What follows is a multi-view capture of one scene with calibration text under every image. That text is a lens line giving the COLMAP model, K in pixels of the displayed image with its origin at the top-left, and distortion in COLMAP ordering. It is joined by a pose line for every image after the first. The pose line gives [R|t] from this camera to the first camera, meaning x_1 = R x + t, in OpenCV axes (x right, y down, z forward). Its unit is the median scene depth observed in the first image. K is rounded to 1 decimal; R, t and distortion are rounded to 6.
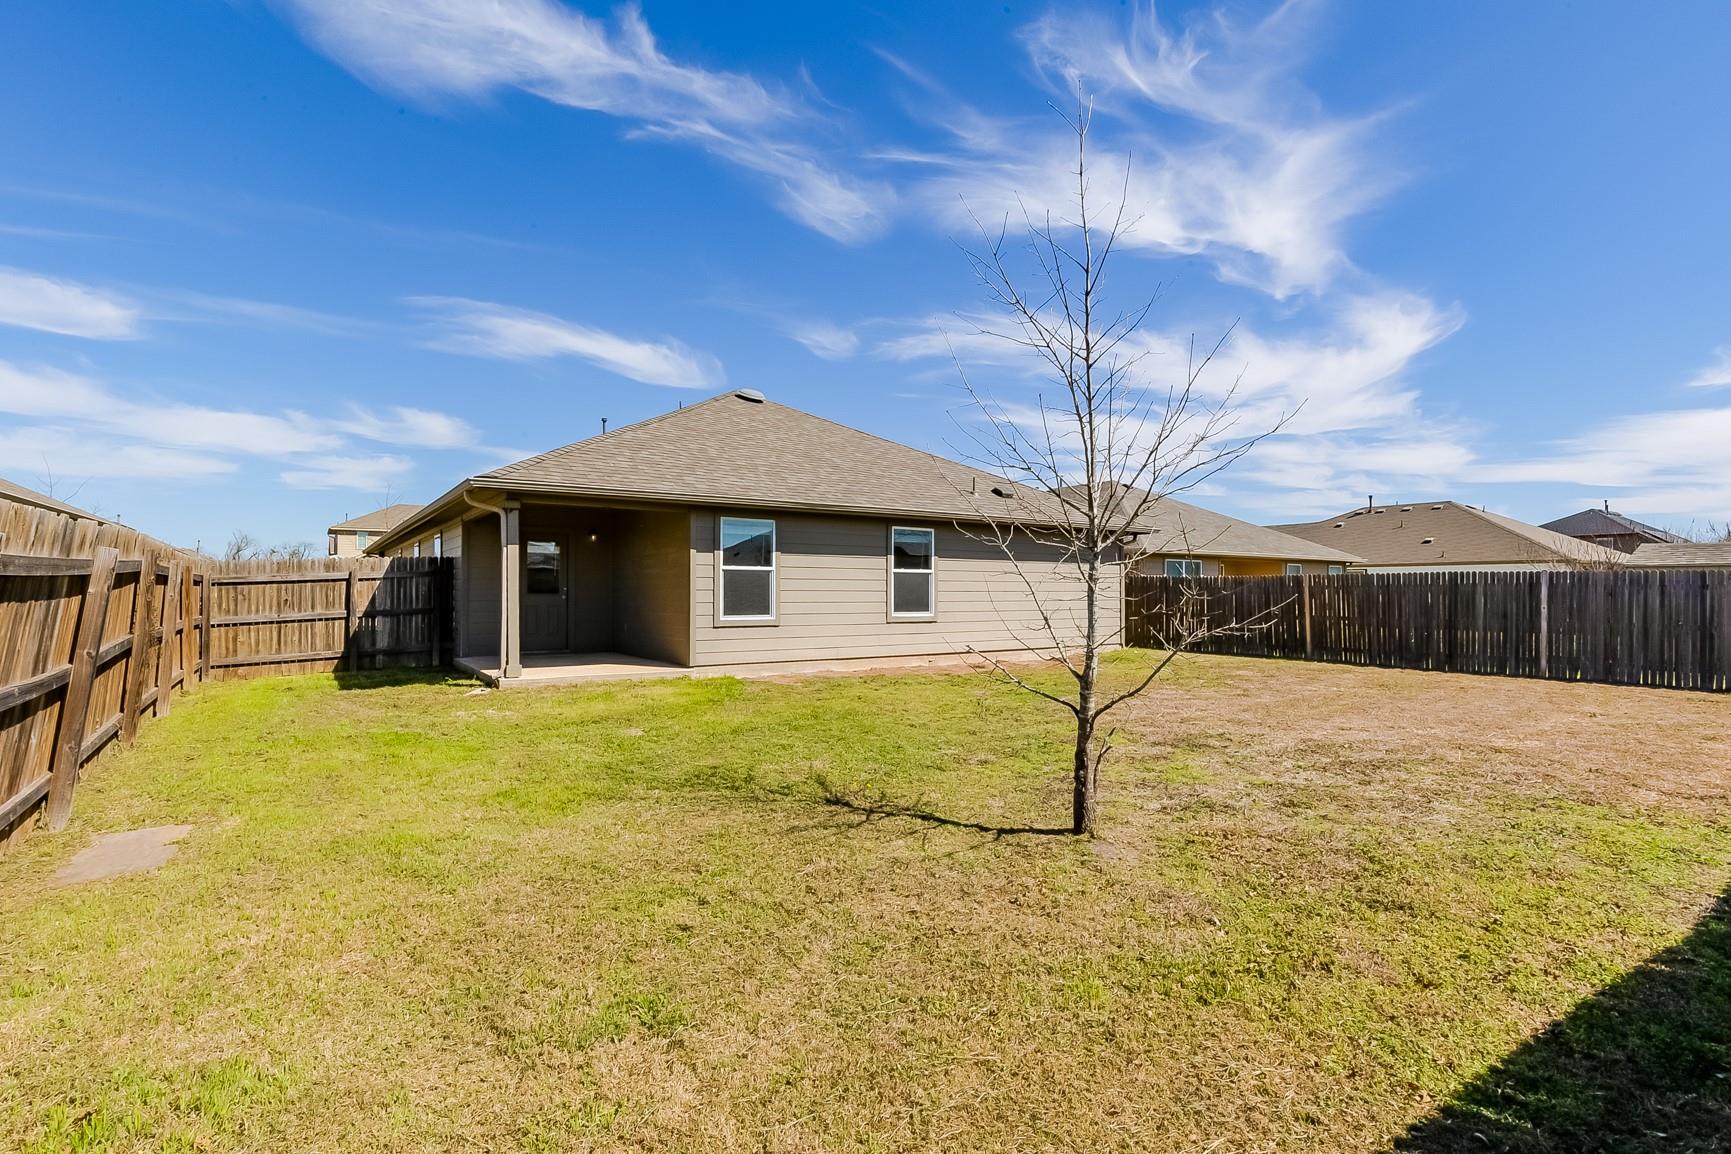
lens RADIAL K [[796.1, 0, 874.2], [0, 796.1, 591.2], [0, 0, 1]] dist [0.003561, 0.000409]
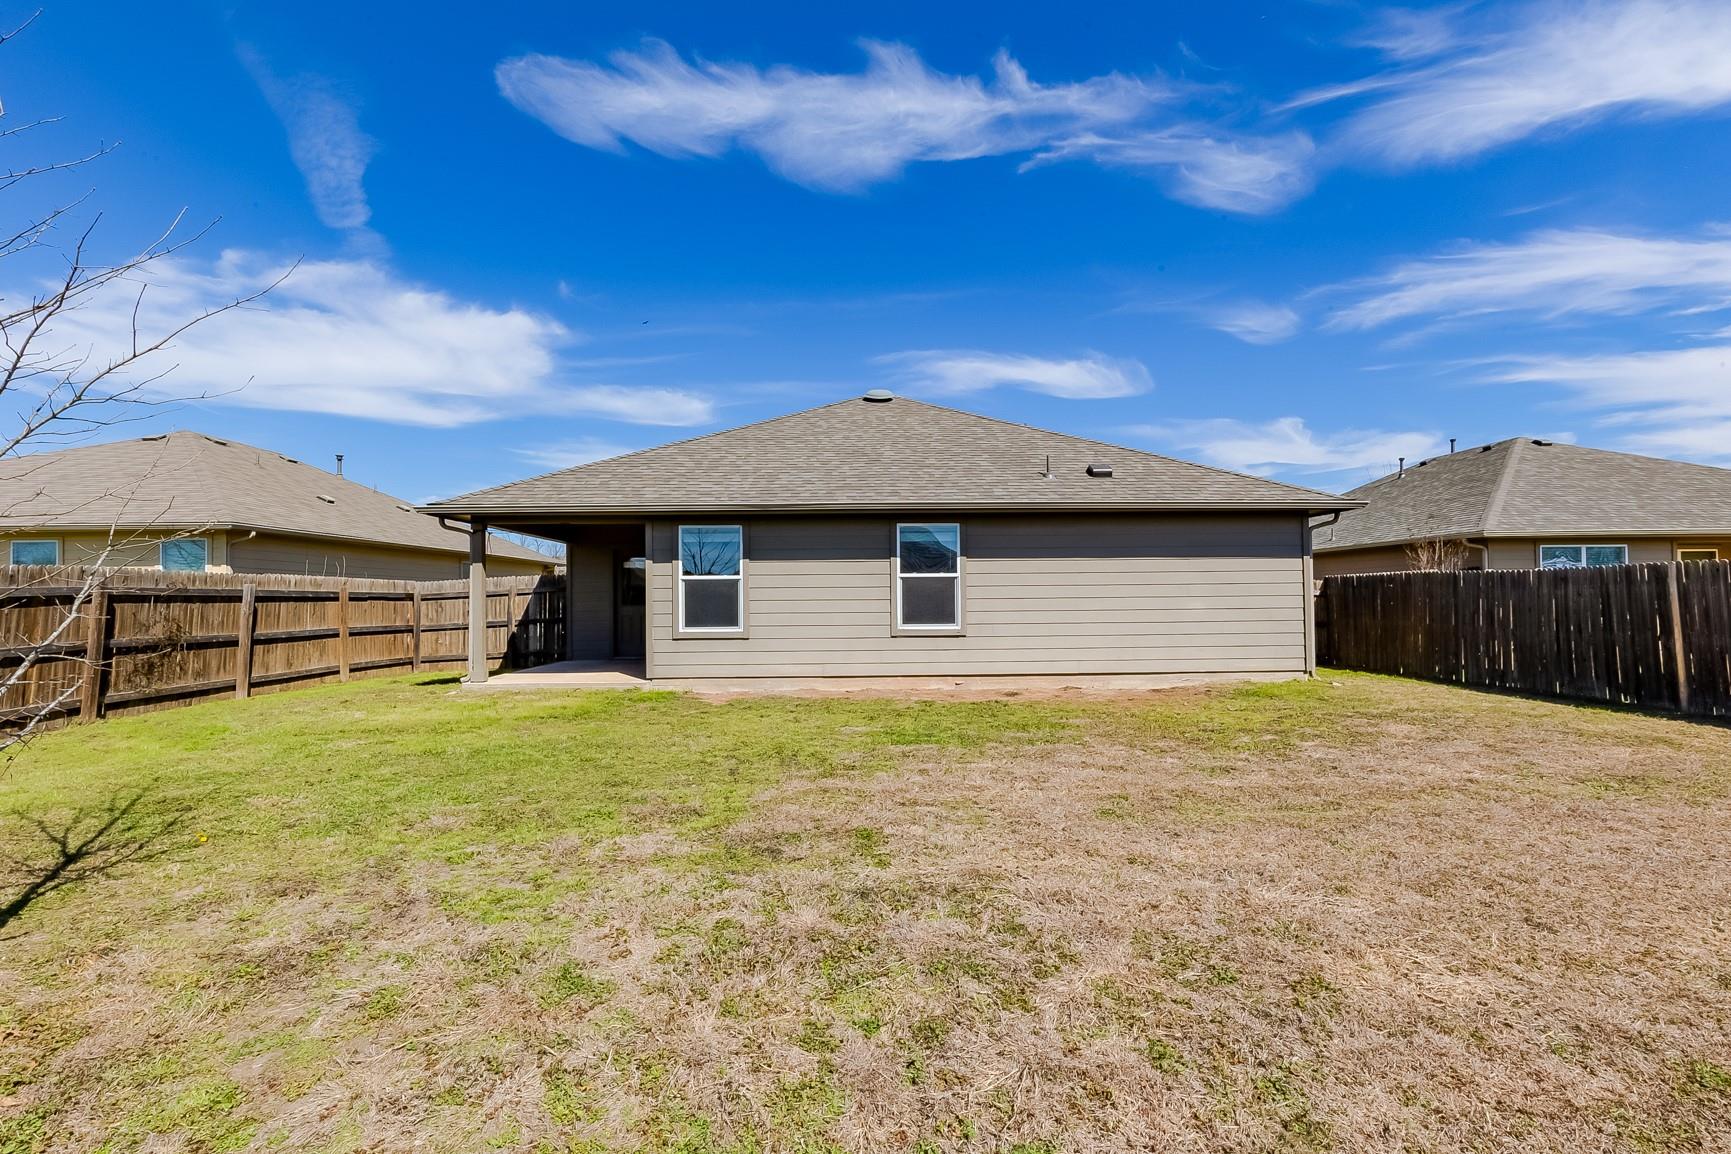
lens RADIAL K [[763.8, 0, 844.8], [0, 763.8, 586.6], [0, 0, 1]] dist [-0.003860, 0.000793]
pose [[0.842862, -0.018368, -0.537817, 0.379653], [0.010250, 0.999784, -0.018081, 0.000128], [0.538033, 0.009727, 0.842868, 0.258125]]
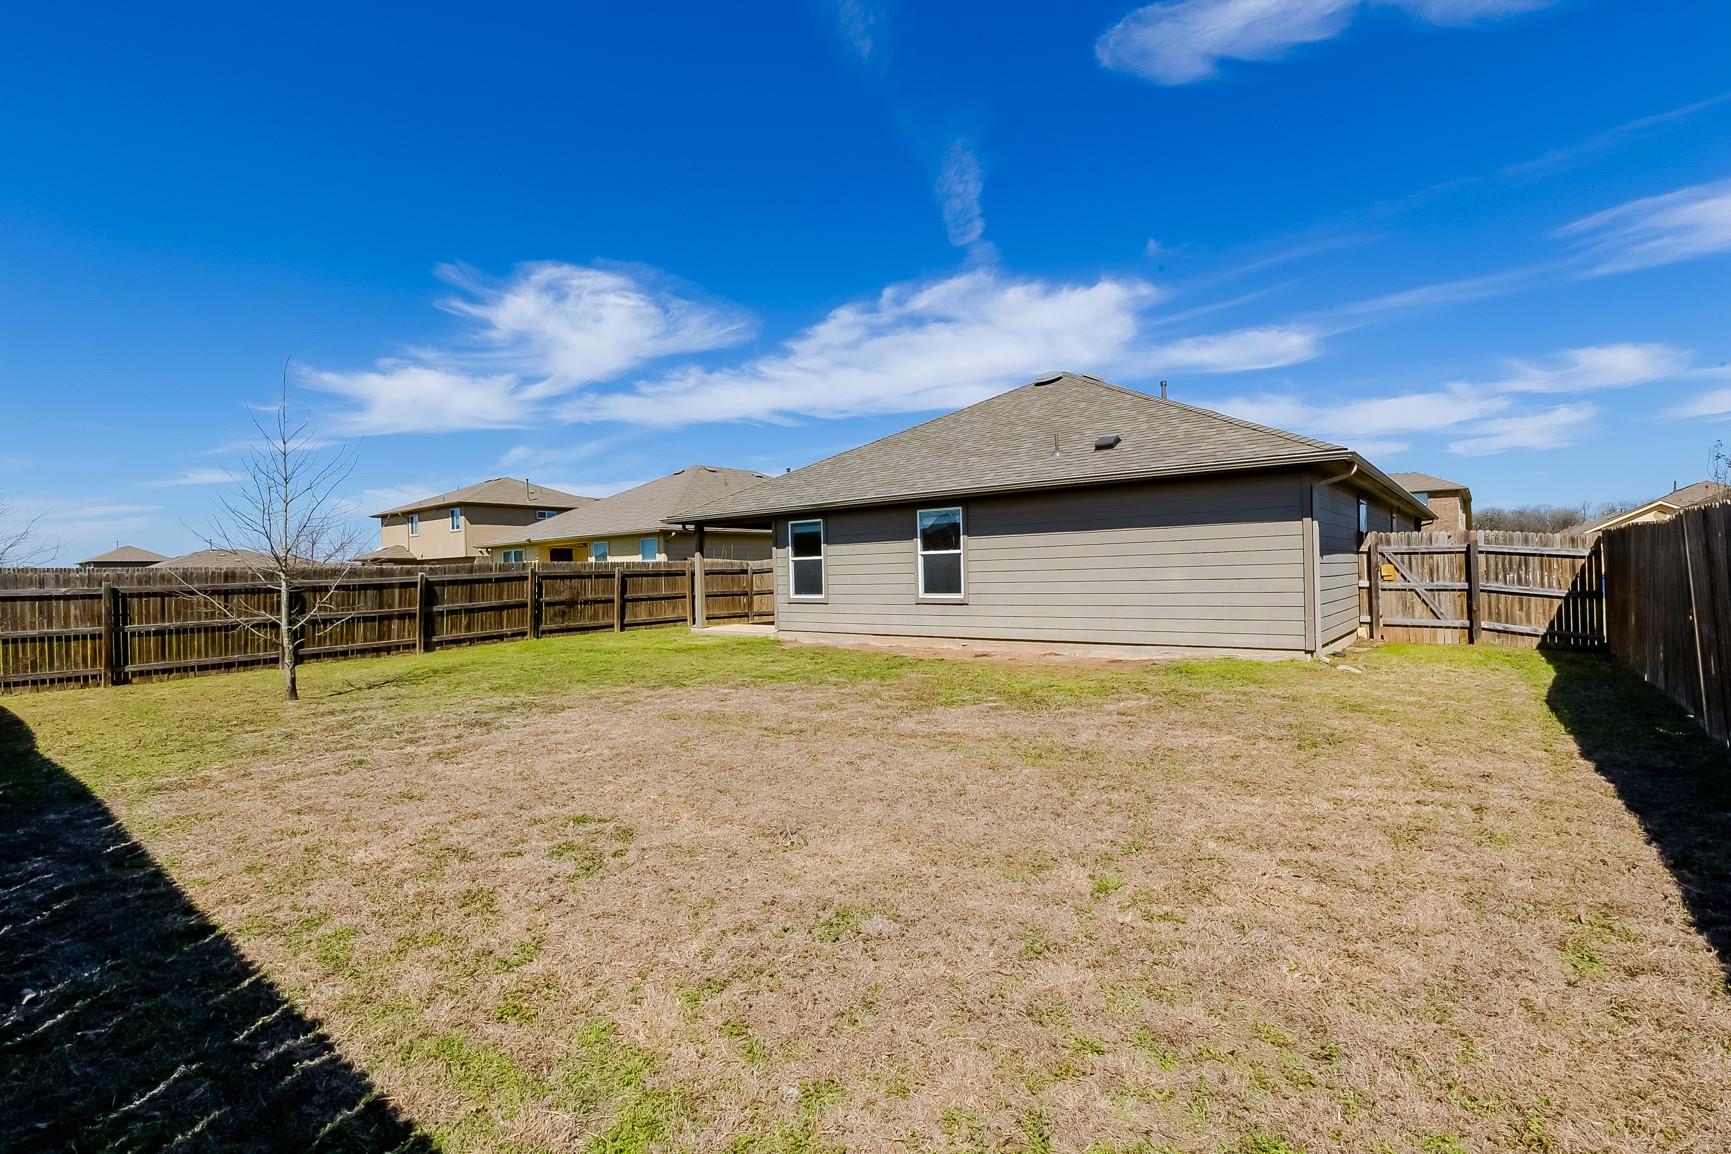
lens RADIAL K [[763.8, 0, 889.9], [0, 763.8, 594.7], [0, 0, 1]] dist [-0.003860, 0.000793]
pose [[0.317181, 0.019549, -0.948164, 0.871043], [0.025425, 0.999253, 0.029107, -0.001979], [0.948024, -0.033339, 0.316447, 0.596094]]
